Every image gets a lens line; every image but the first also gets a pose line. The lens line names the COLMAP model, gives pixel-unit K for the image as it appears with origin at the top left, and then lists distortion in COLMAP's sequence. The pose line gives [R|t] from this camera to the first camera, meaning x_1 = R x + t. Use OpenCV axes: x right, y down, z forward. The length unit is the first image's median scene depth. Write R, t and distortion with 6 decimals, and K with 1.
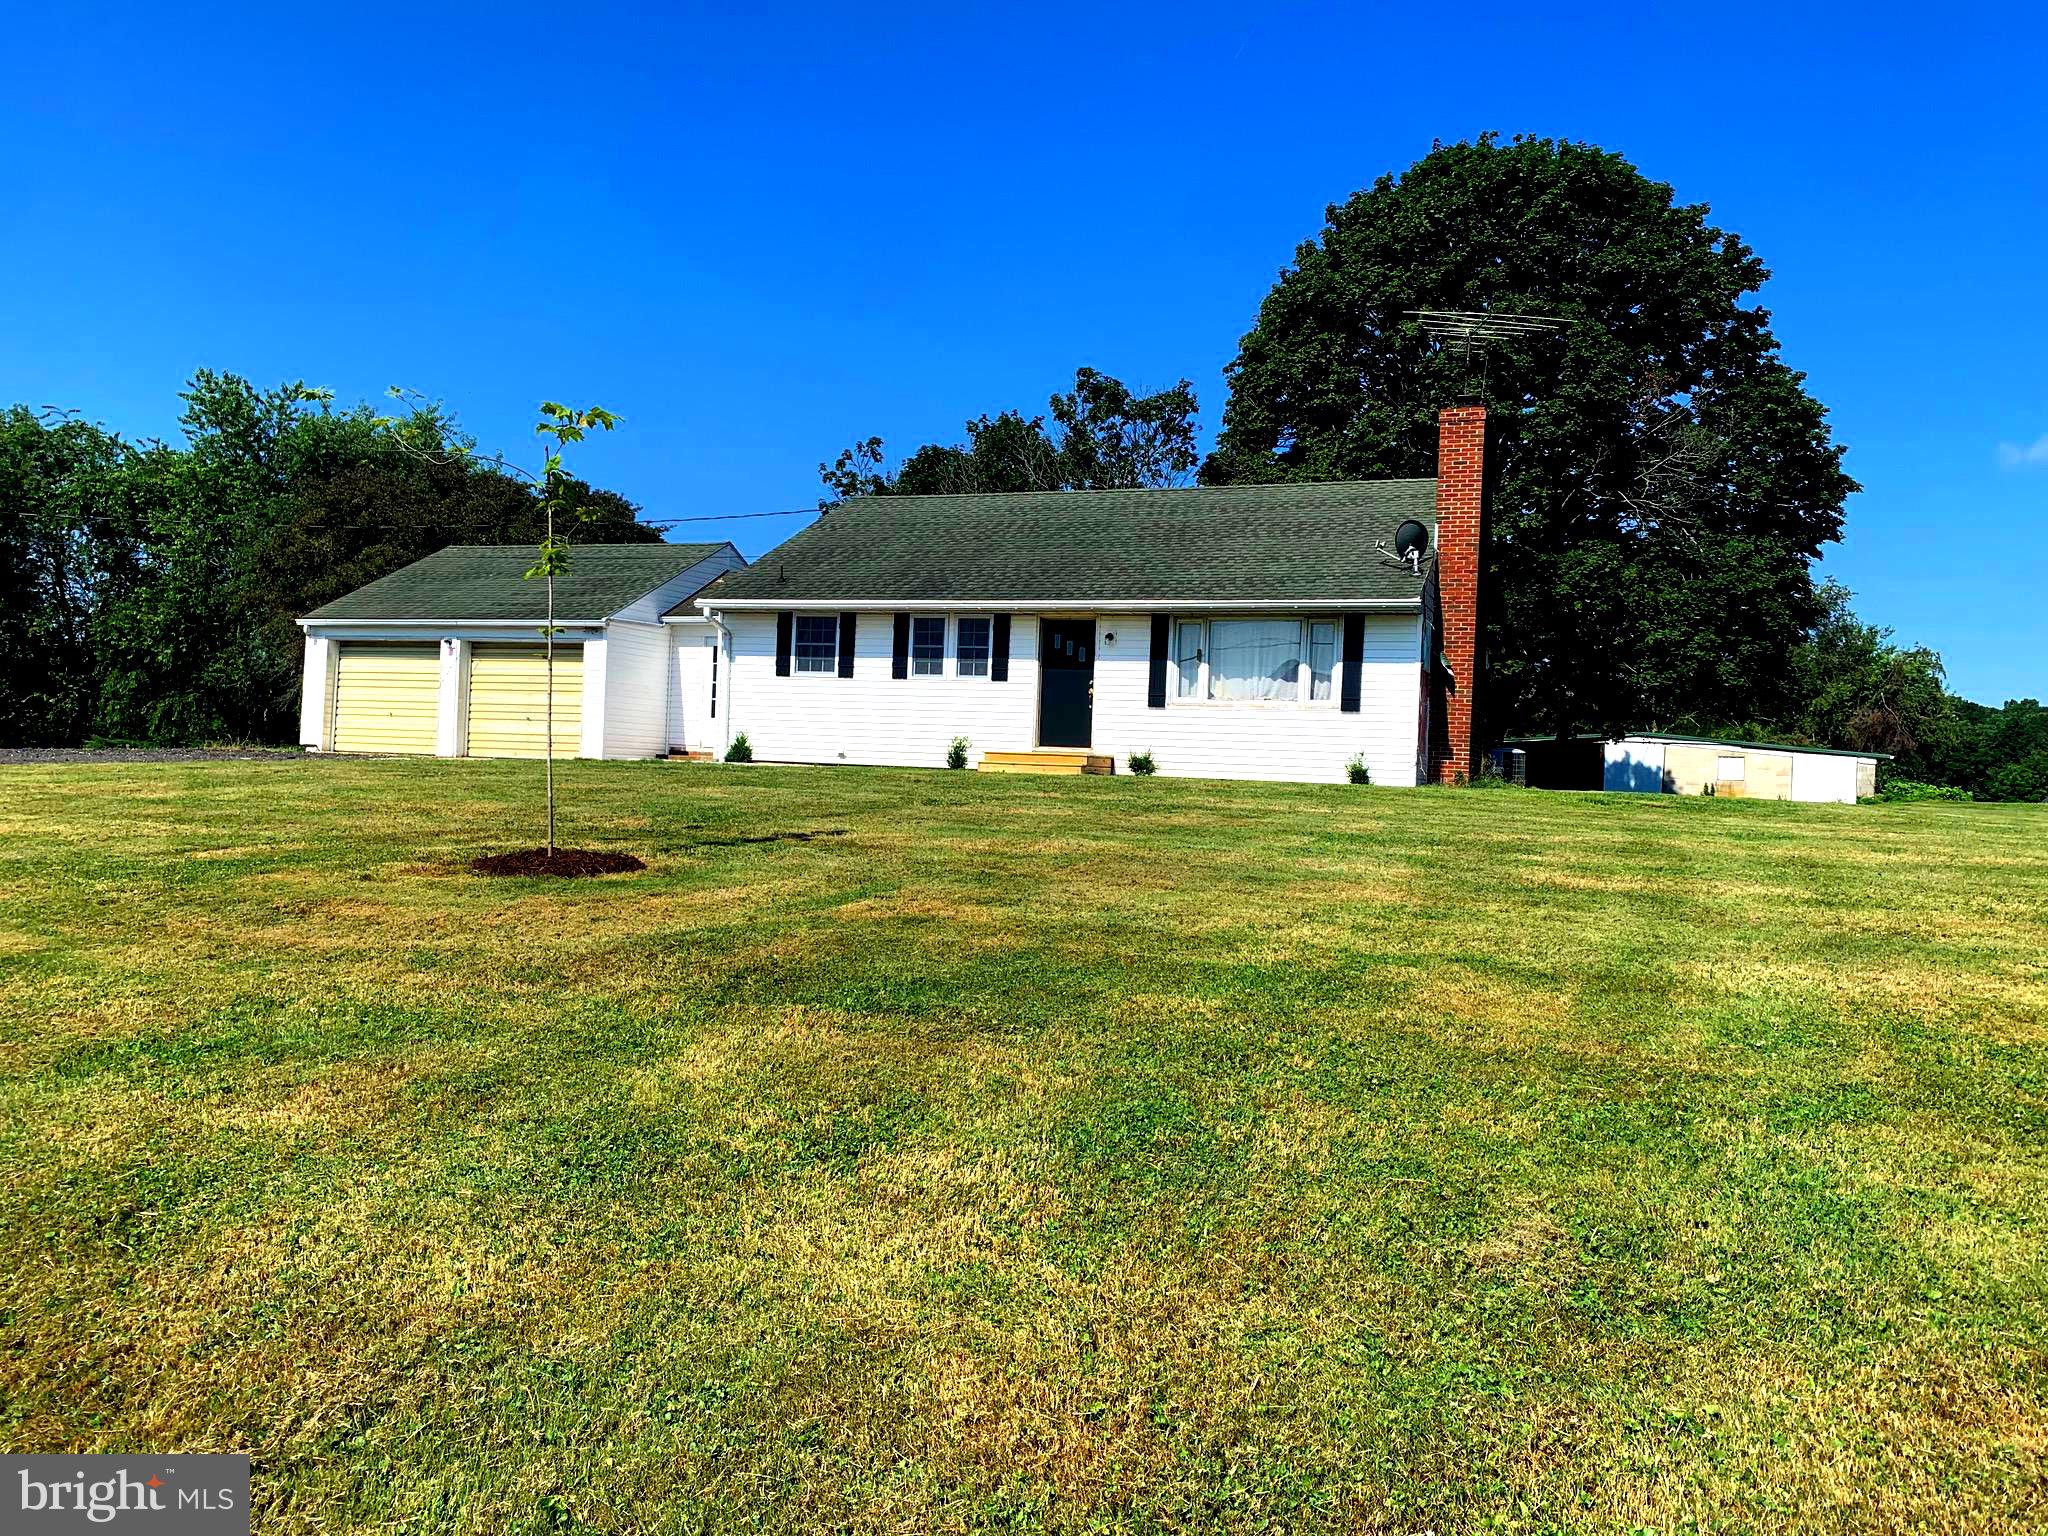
lens RADIAL K [[1581.6, 0, 1027.8], [0, 1581.6, 790.6], [0, 0, 1]] dist [0.042307, -0.002198]
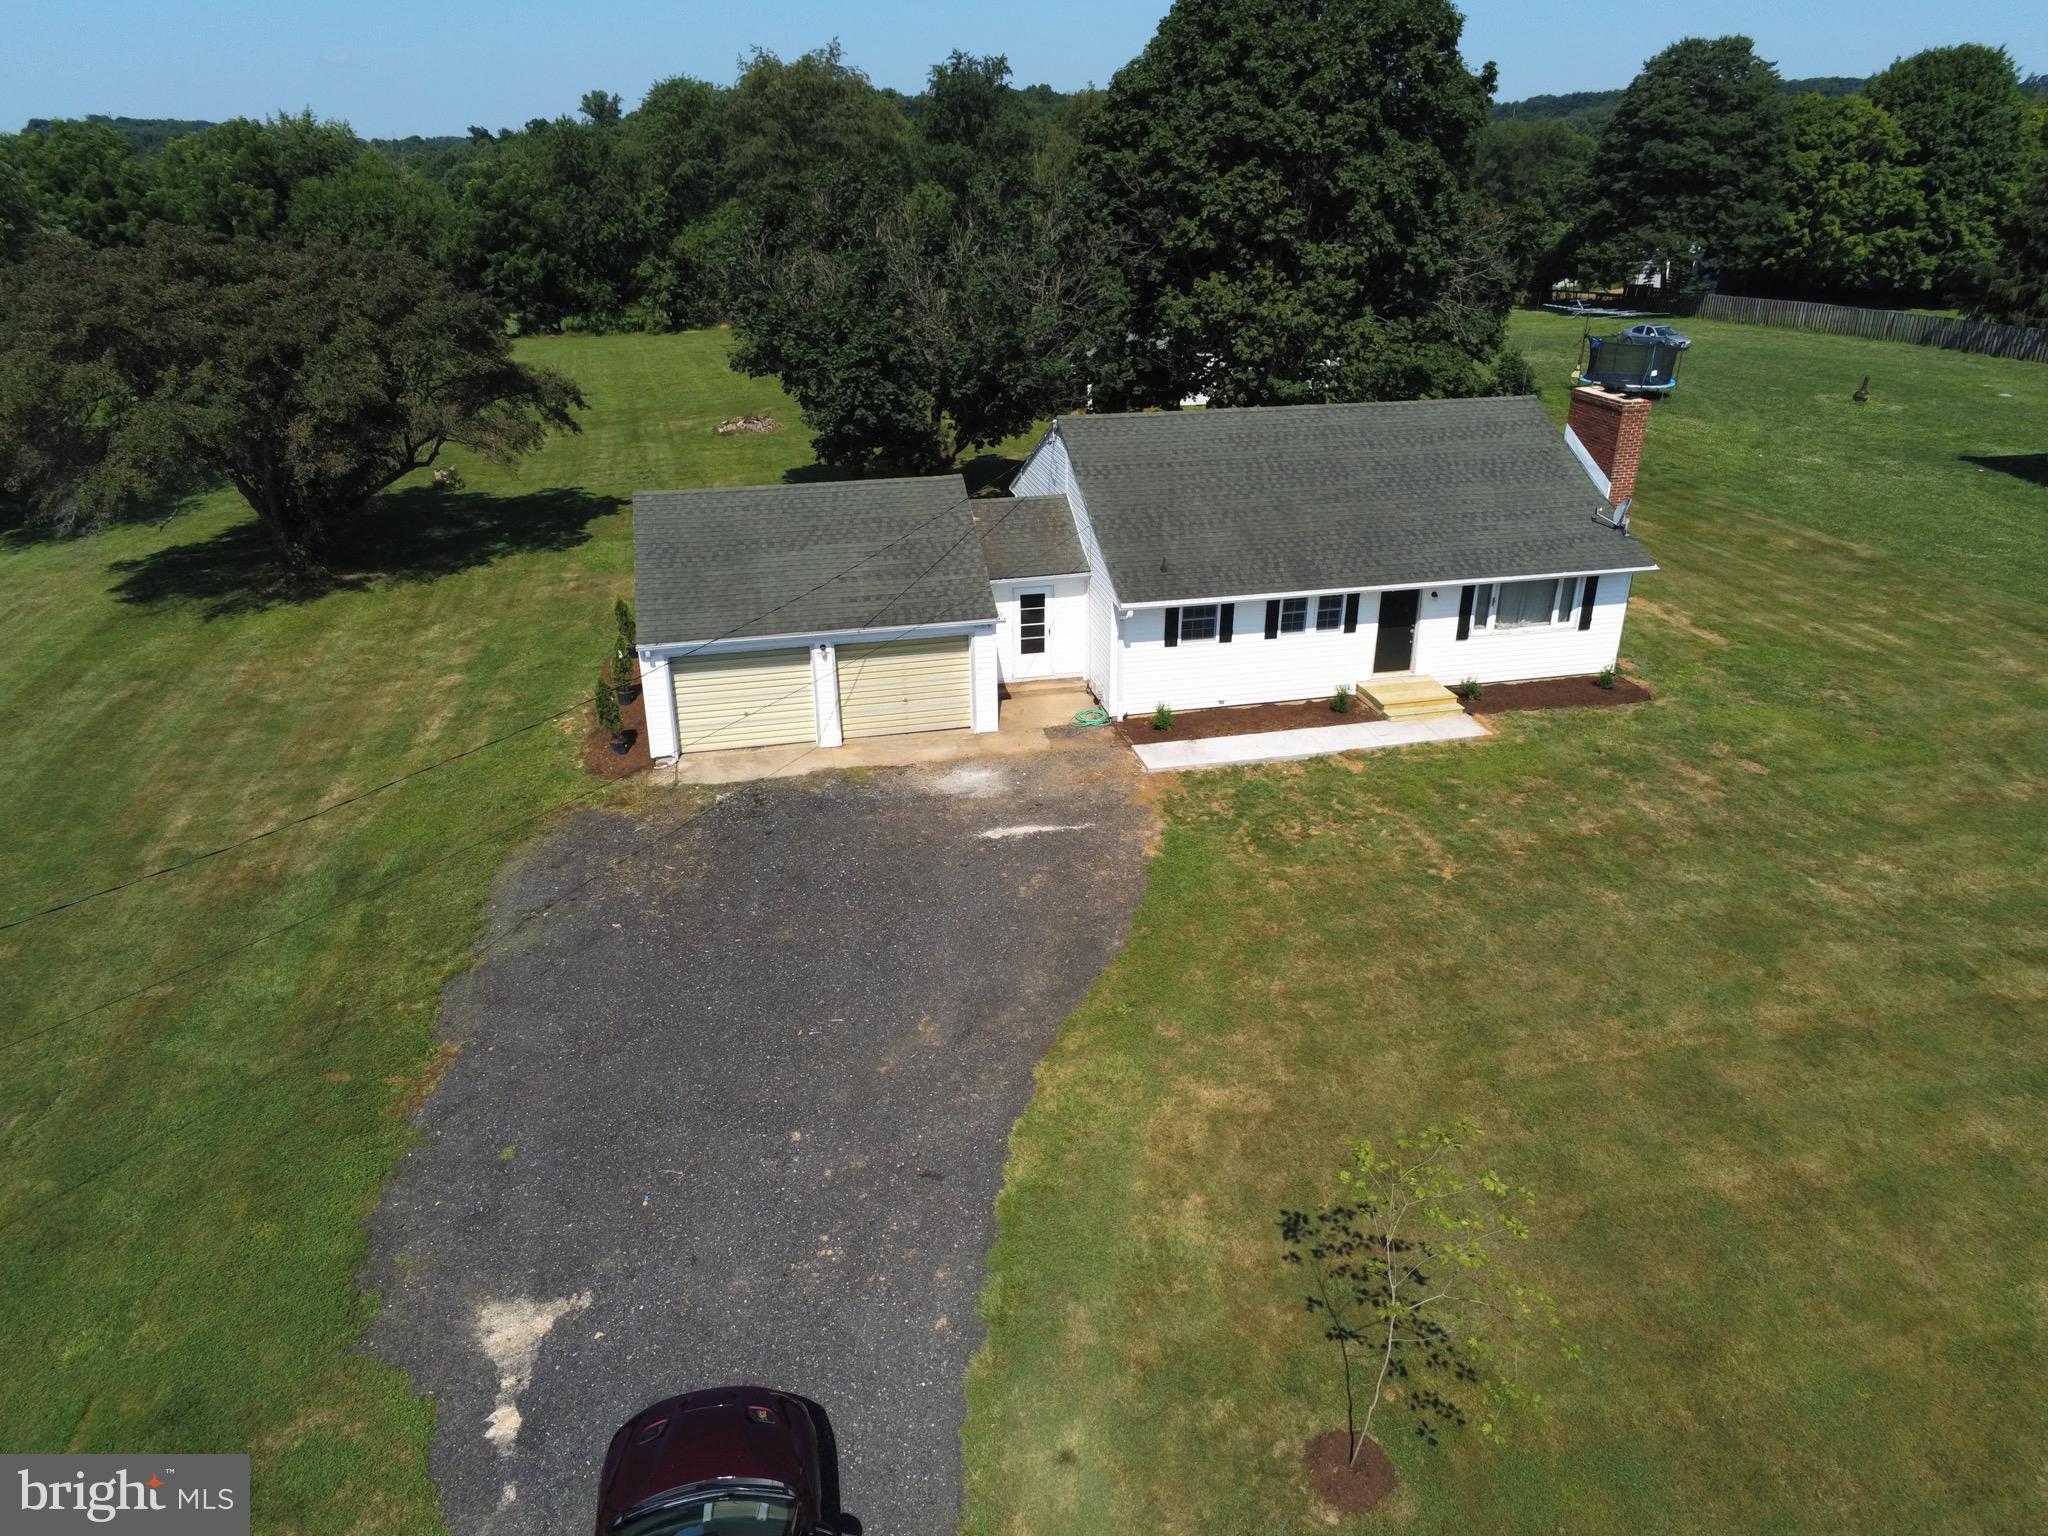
lens RADIAL K [[1324.8, 0, 1017.0], [0, 1324.8, 765.7], [0, 0, 1]] dist [0.000219, 0.002252]
pose [[0.827142, -0.286456, 0.483507, -0.781386], [0.030238, 0.881782, 0.470687, -0.484882], [-0.561179, -0.374705, 0.738021, 0.278858]]
